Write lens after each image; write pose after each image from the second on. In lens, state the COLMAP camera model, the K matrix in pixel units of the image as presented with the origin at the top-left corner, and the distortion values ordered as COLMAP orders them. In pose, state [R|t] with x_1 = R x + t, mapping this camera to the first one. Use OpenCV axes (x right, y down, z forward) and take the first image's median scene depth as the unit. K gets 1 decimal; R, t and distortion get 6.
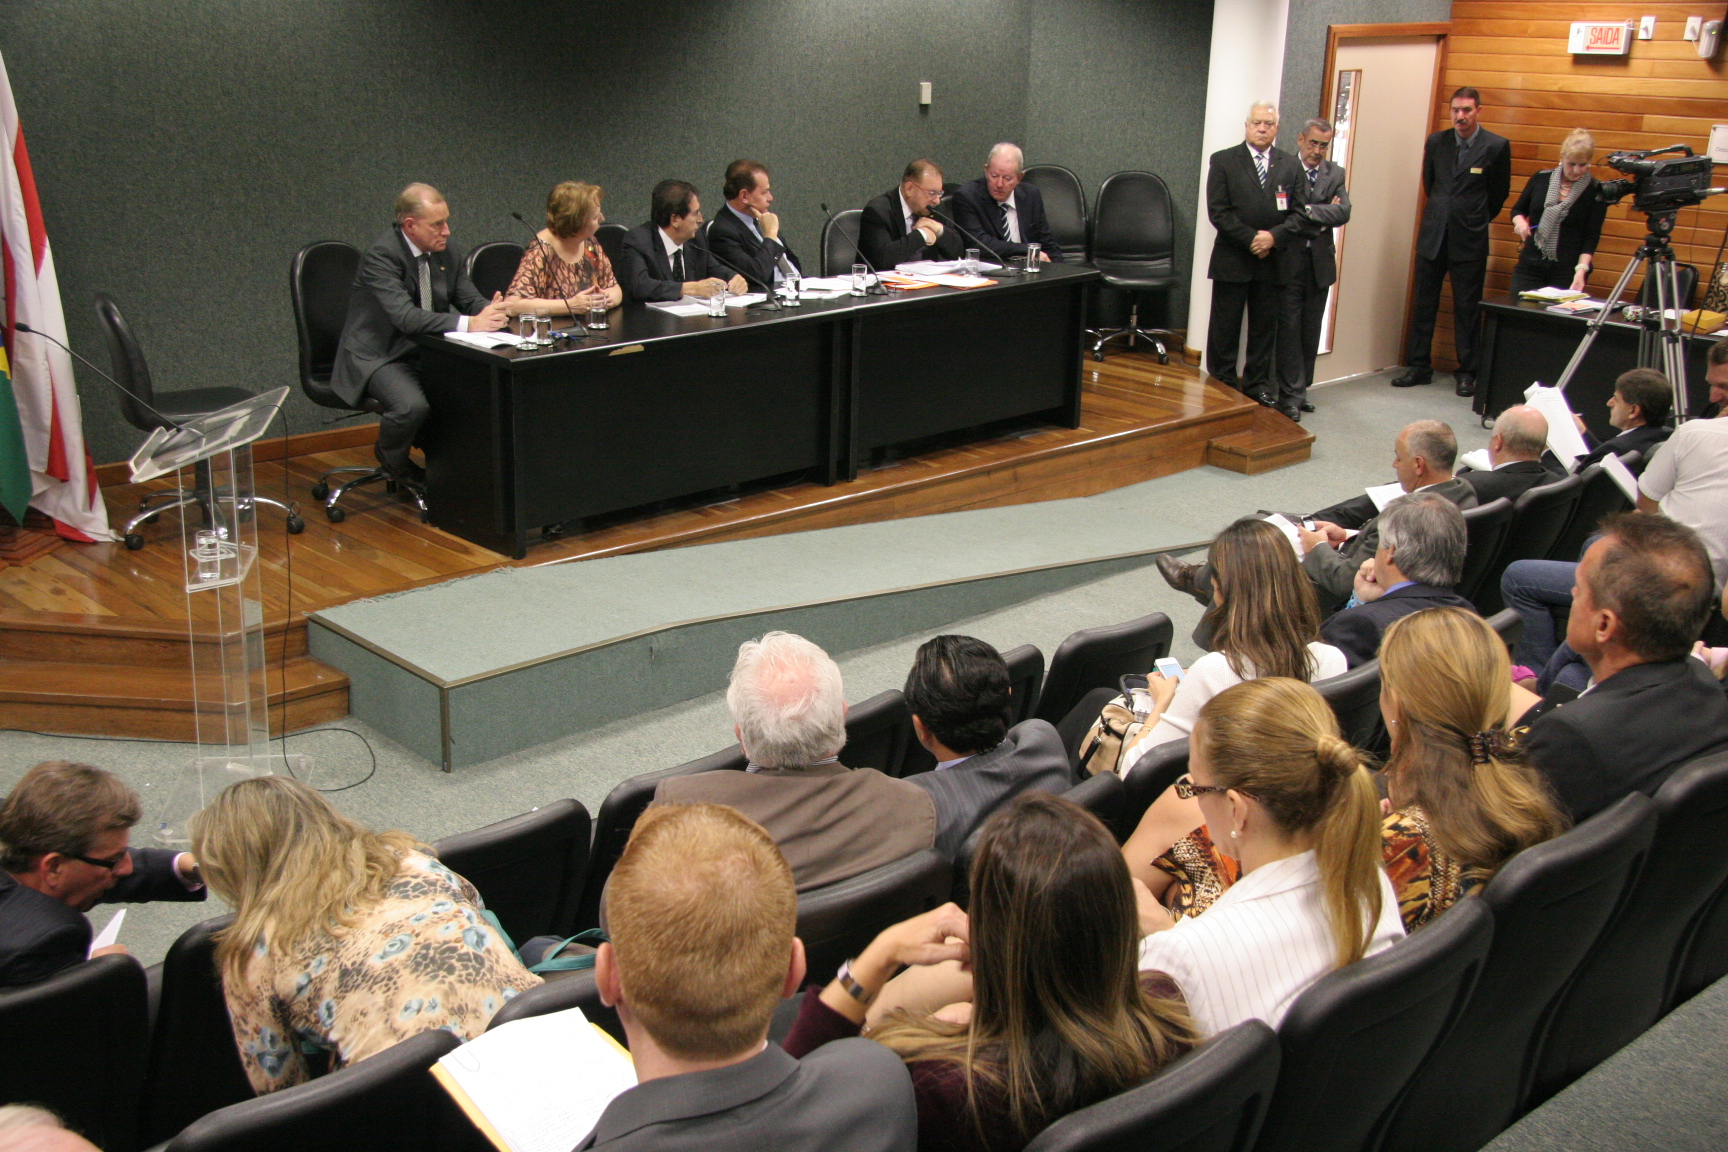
lens RADIAL K [[1899.9, 0, 865.9], [0, 1899.9, 580.6], [0, 0, 1]] dist [0.047073, 0.000000]
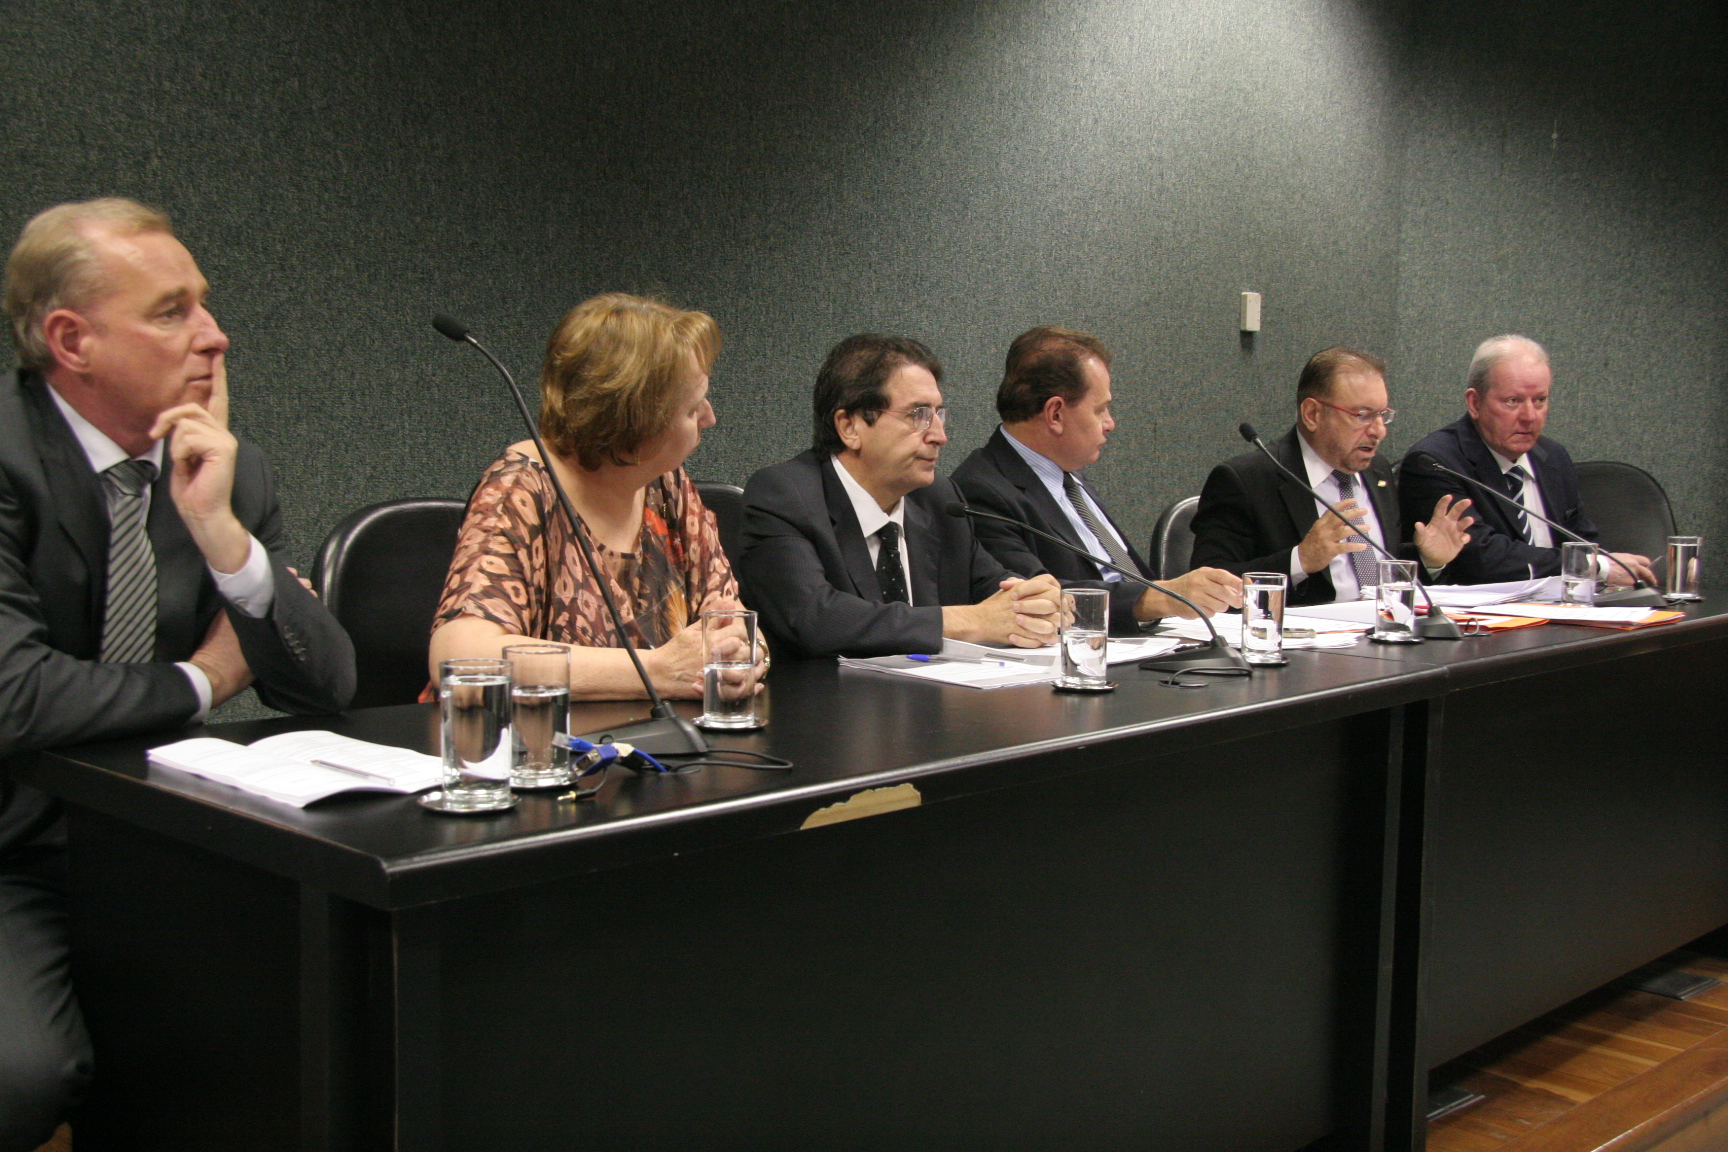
lens RADIAL K [[1899.9, 0, 859.0], [0, 1899.9, 580.4], [0, 0, 1]] dist [0.047073, 0.000000]
pose [[0.999853, -0.015237, 0.007815, -0.109039], [0.016618, 0.973489, -0.228131, -0.079954], [-0.004132, 0.228228, 0.973599, 0.642444]]
